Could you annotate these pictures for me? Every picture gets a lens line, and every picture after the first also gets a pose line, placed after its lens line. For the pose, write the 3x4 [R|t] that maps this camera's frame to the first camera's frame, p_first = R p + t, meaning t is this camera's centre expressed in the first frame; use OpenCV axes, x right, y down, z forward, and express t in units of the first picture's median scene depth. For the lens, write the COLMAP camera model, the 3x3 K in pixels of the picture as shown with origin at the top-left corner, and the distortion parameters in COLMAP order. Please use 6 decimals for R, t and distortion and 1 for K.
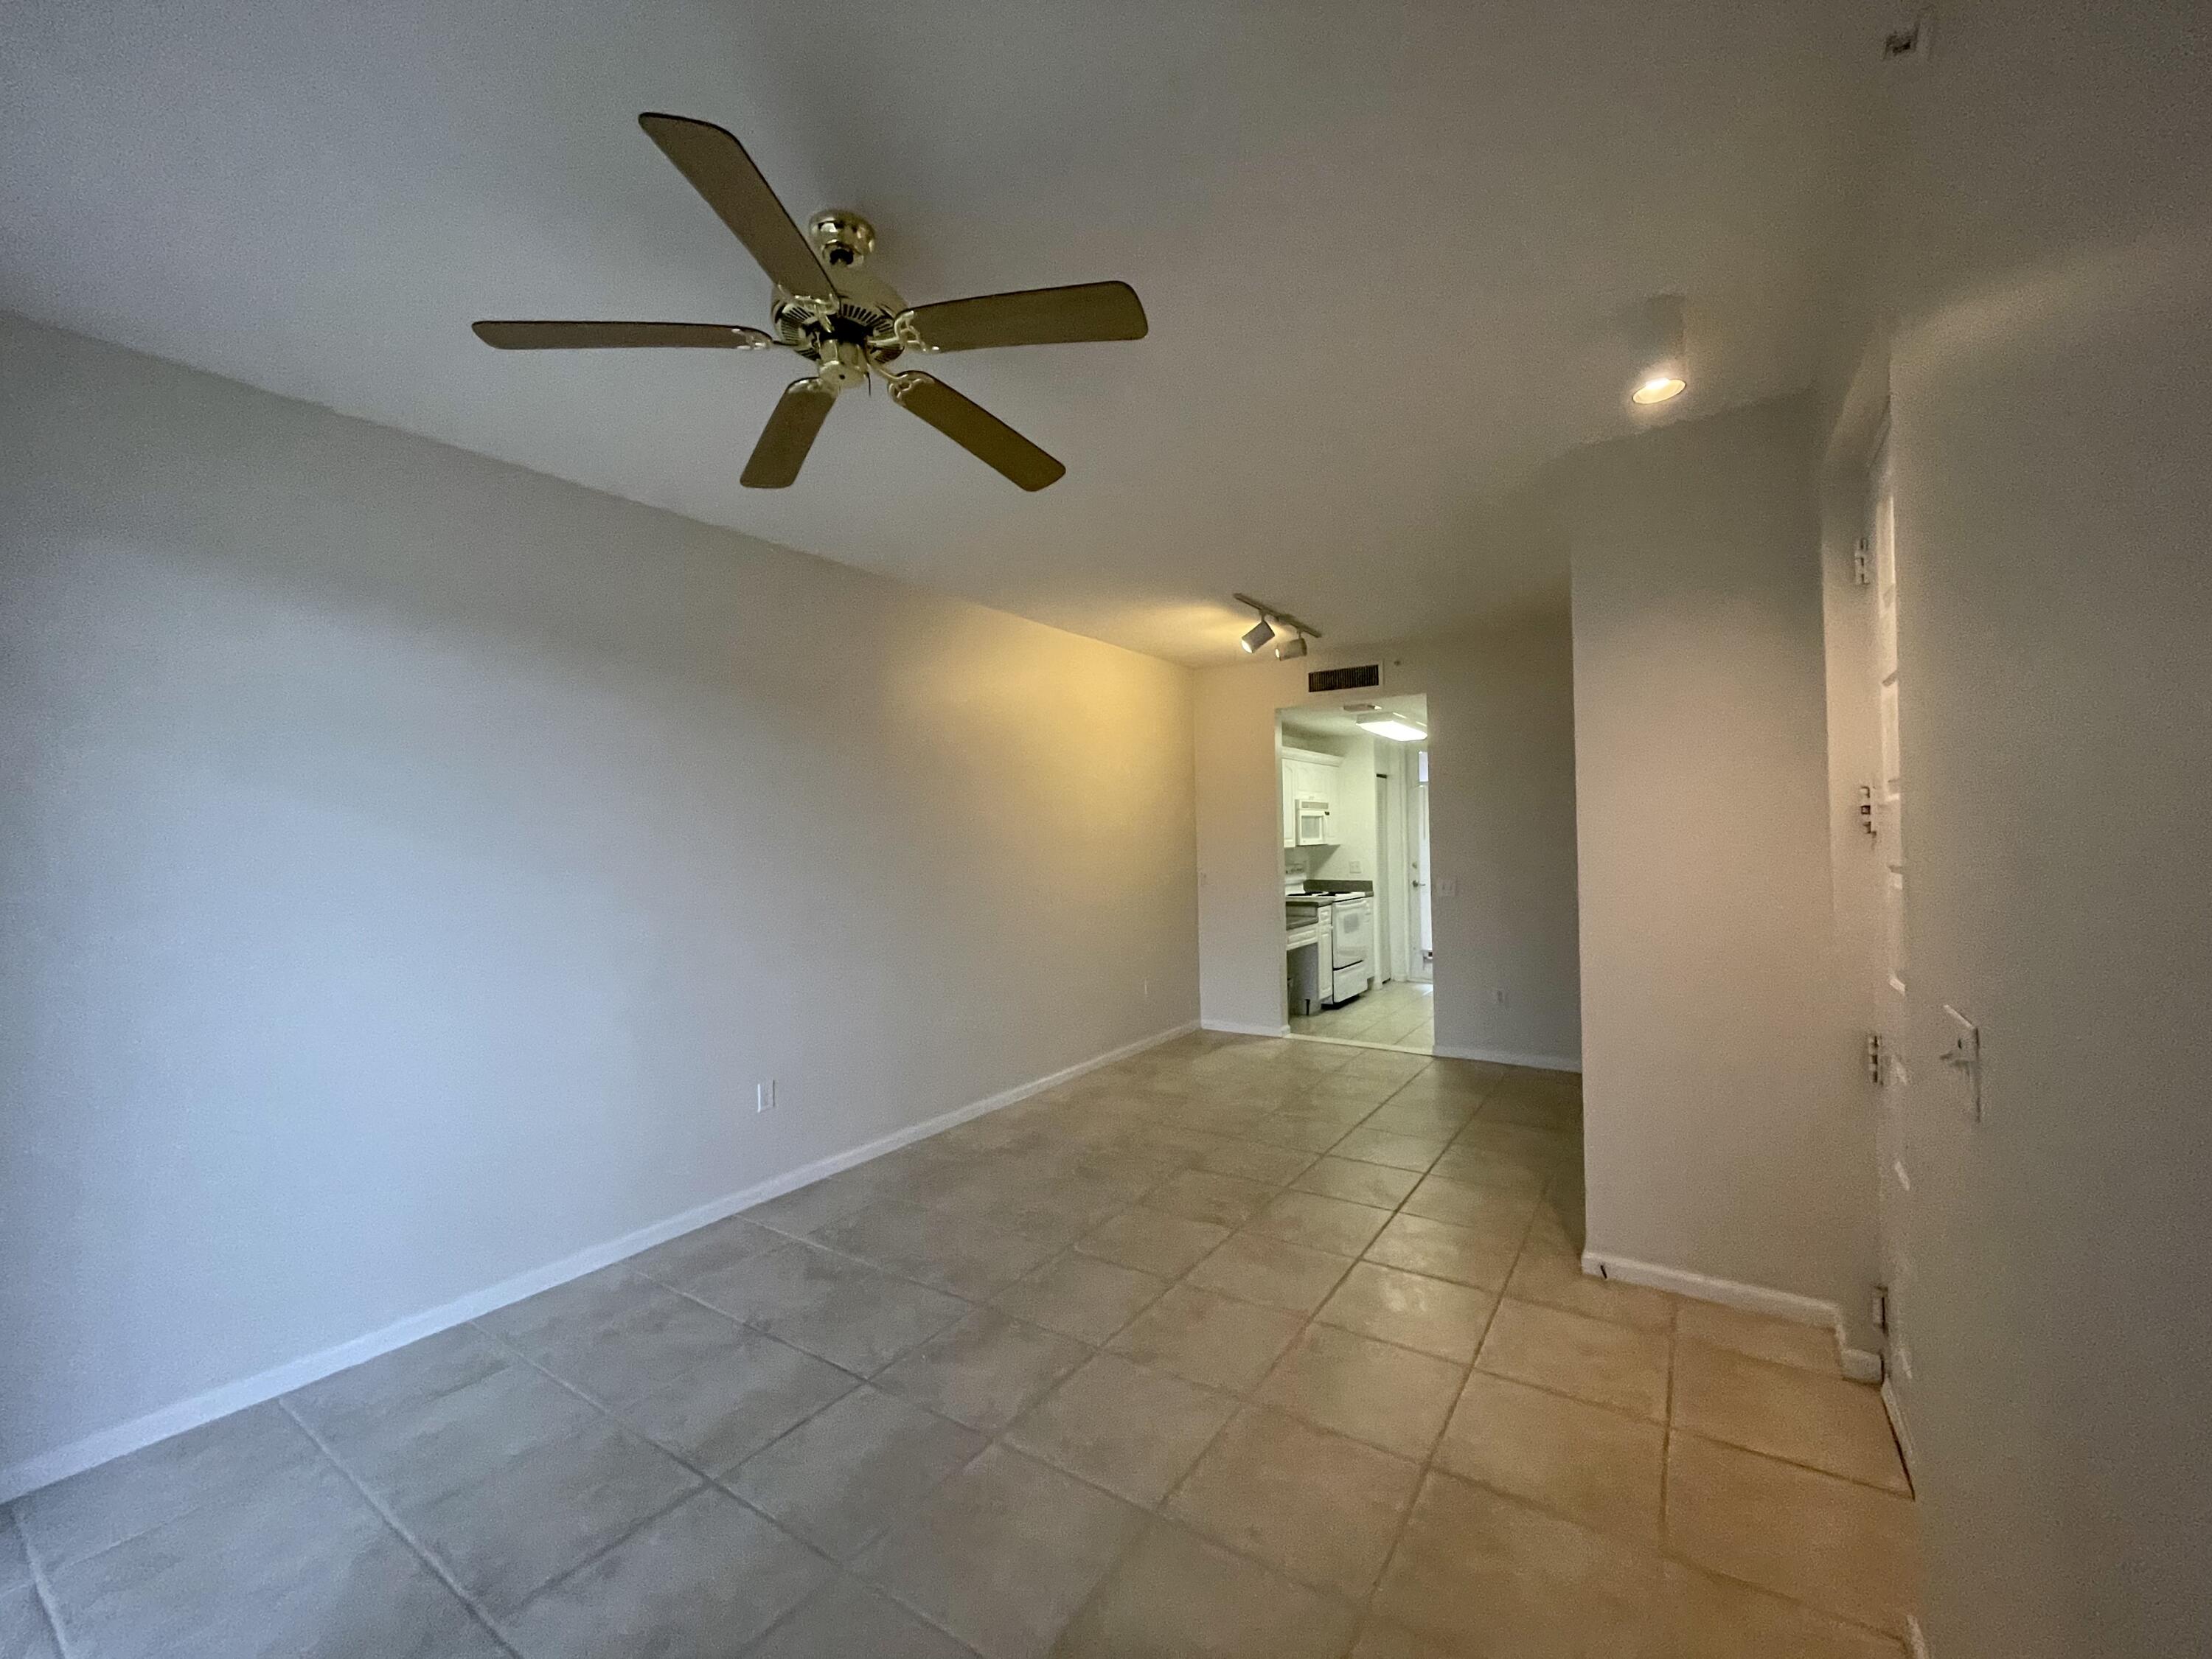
lens RADIAL K [[895.4, 0, 1106.0], [0, 895.4, 829.5], [0, 0, 1]] dist [-0.000130, -0.000069]
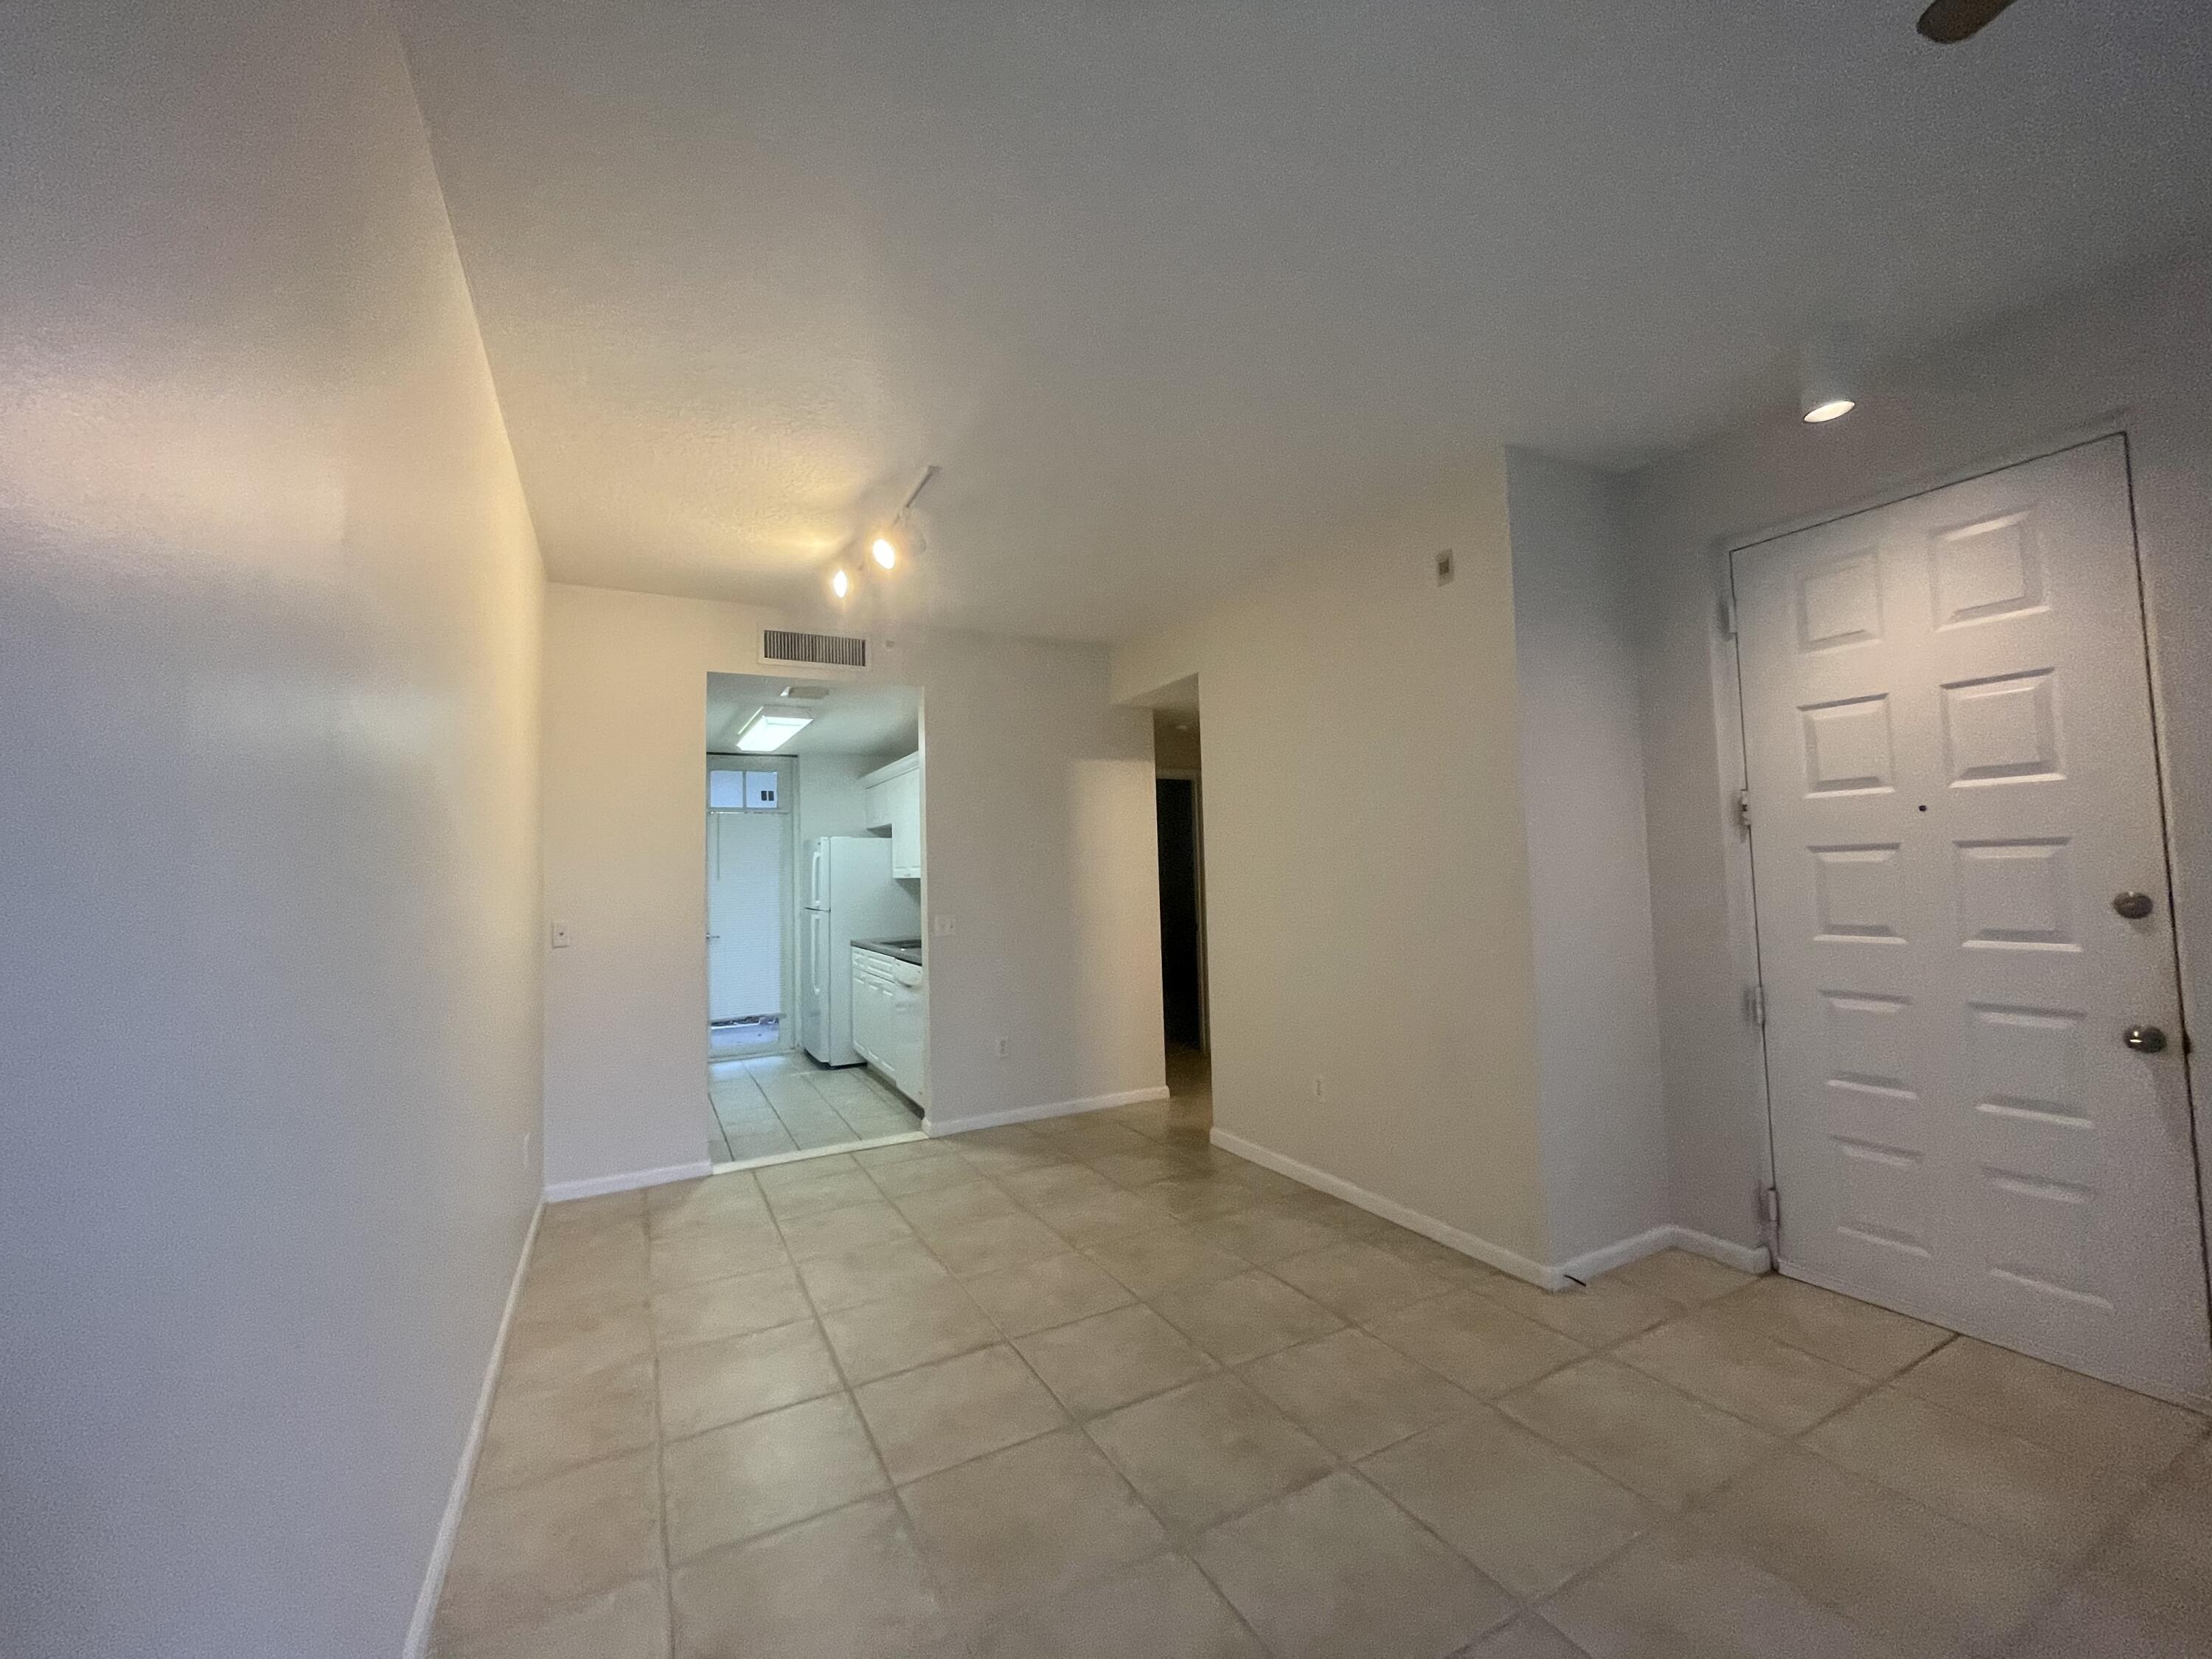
lens RADIAL K [[878.5, 0, 1106.0], [0, 878.5, 829.5], [0, 0, 1]] dist [0.000518, -0.000010]
pose [[0.469369, 0.060477, 0.880928, -0.363372], [0.005613, 0.997427, -0.071465, 0.049167], [-0.882984, 0.038488, 0.467822, 0.656691]]
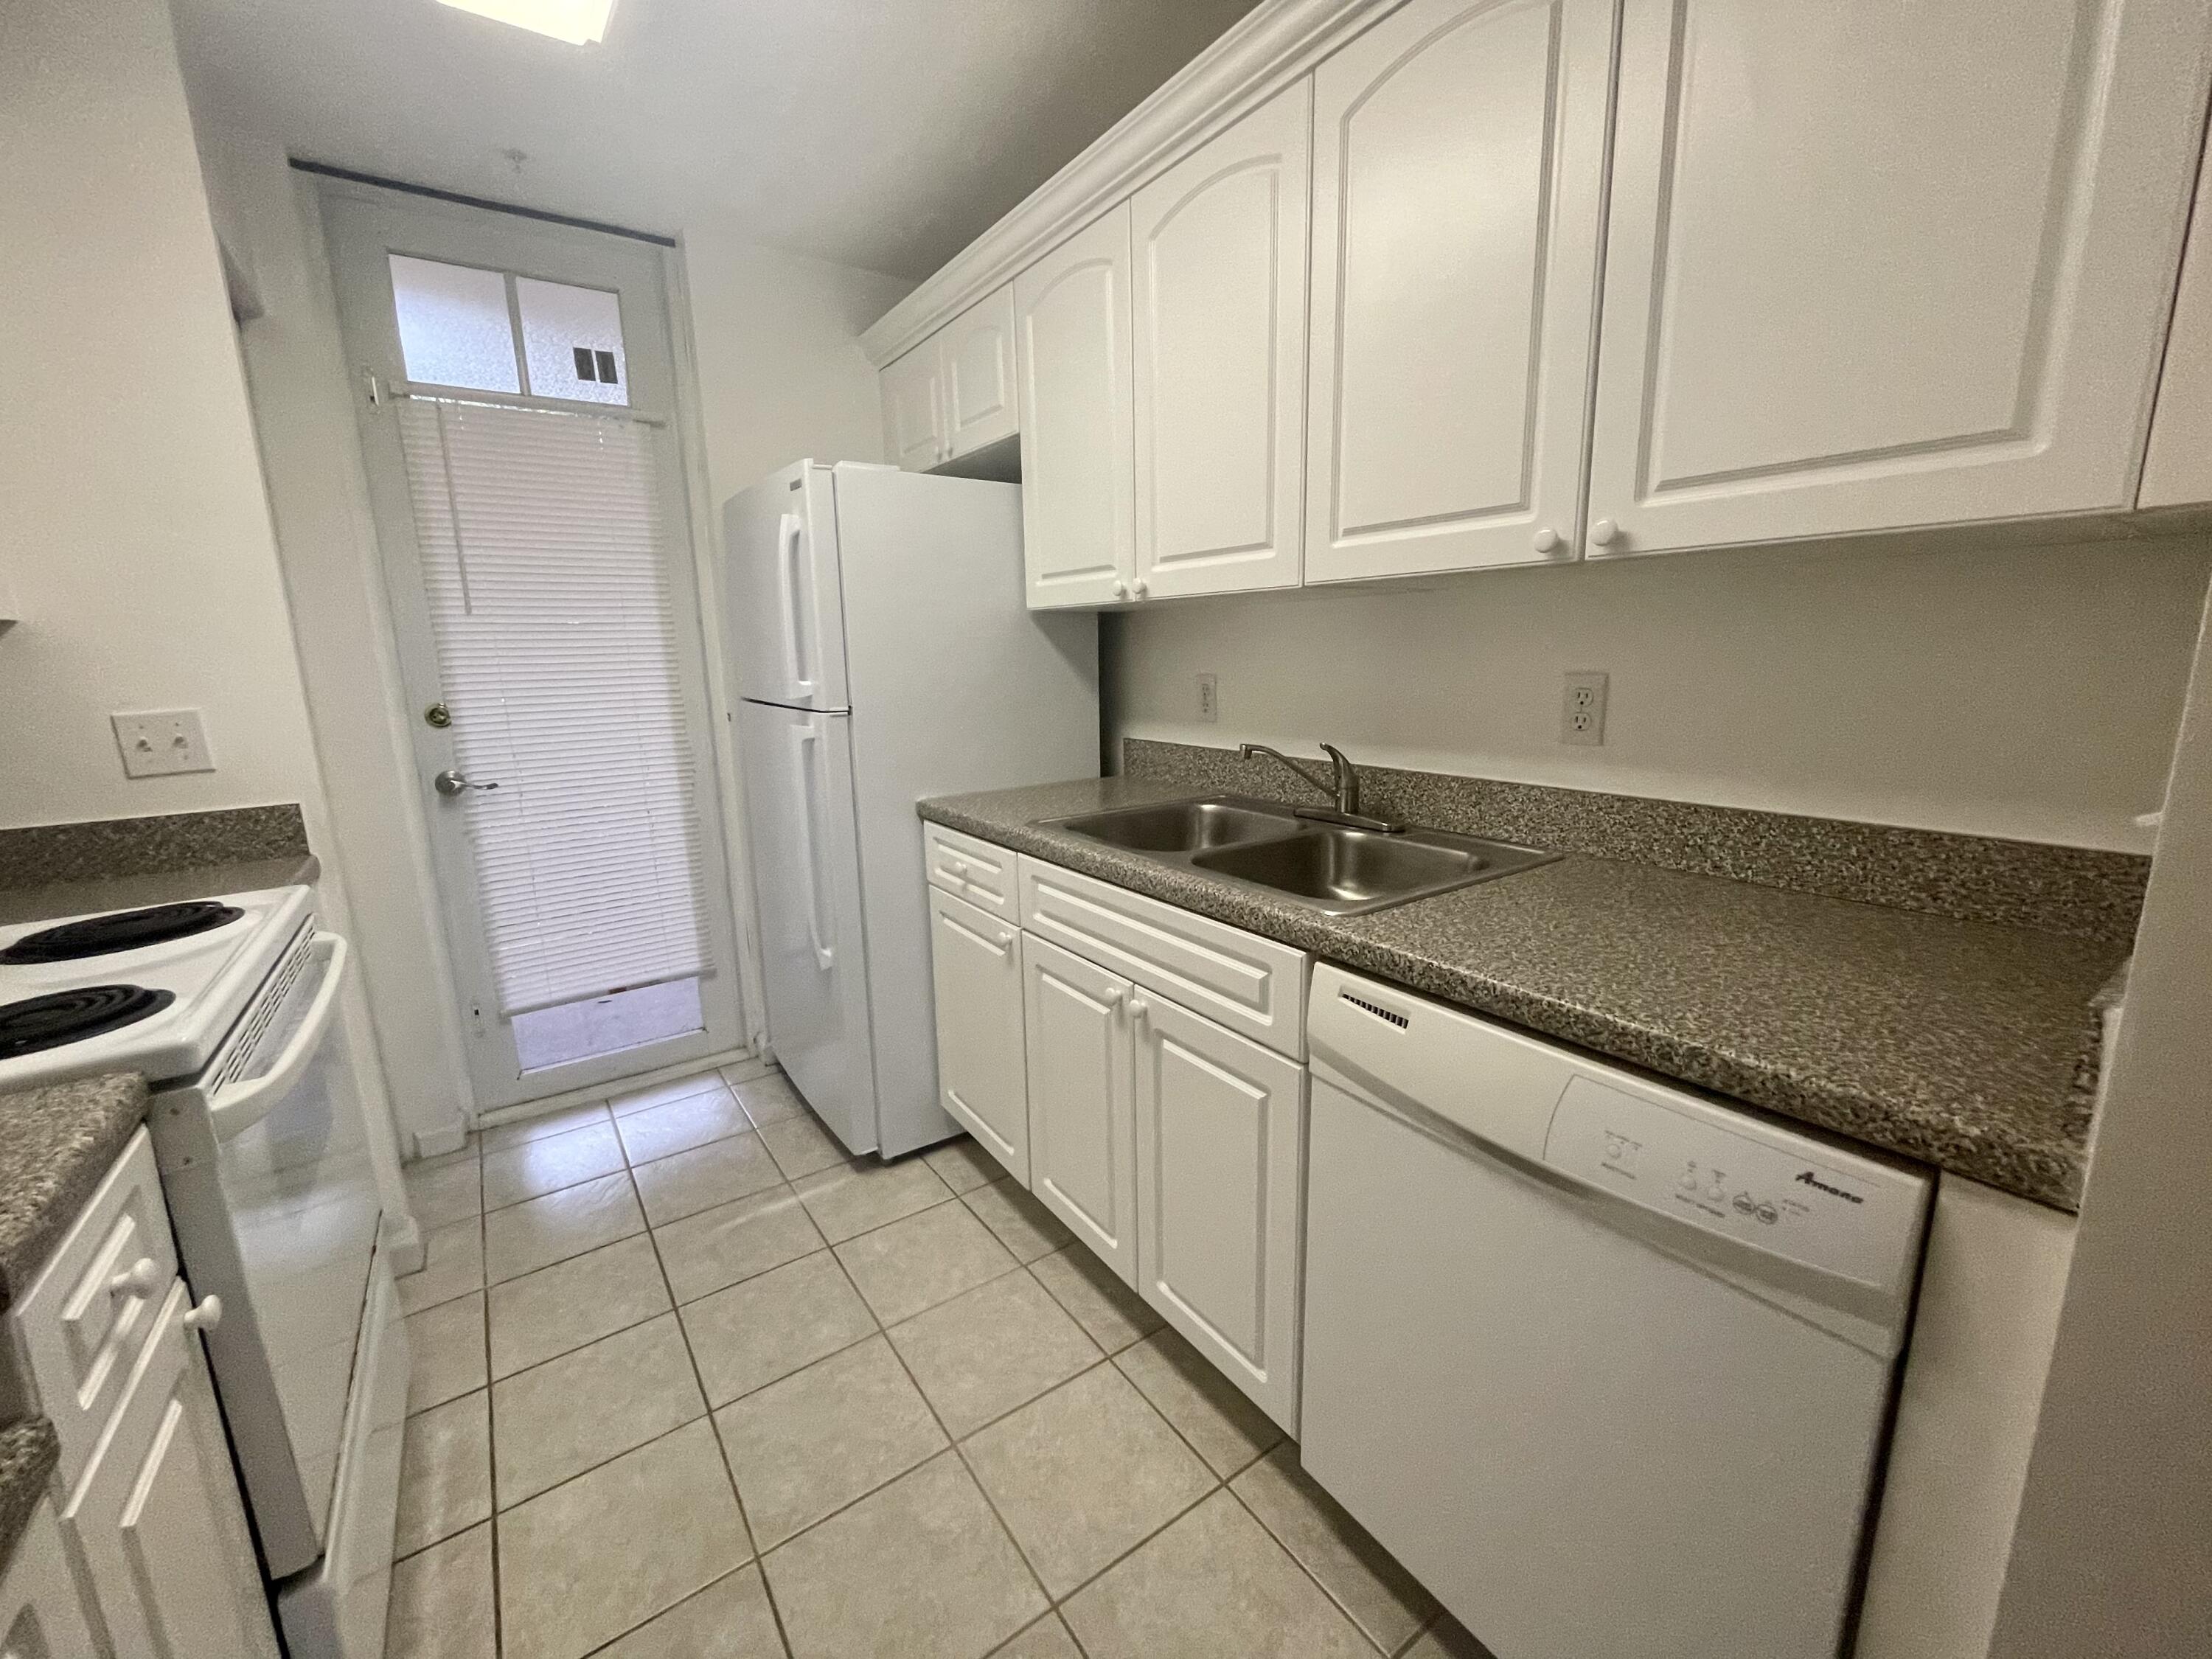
lens RADIAL K [[895.4, 0, 1106.0], [0, 895.4, 829.5], [0, 0, 1]] dist [-0.000130, -0.000069]
pose [[0.367278, -0.170772, 0.914300, 0.348599], [0.003322, 0.983235, 0.182313, 0.052047], [-0.930105, -0.063922, 0.361688, 1.474908]]
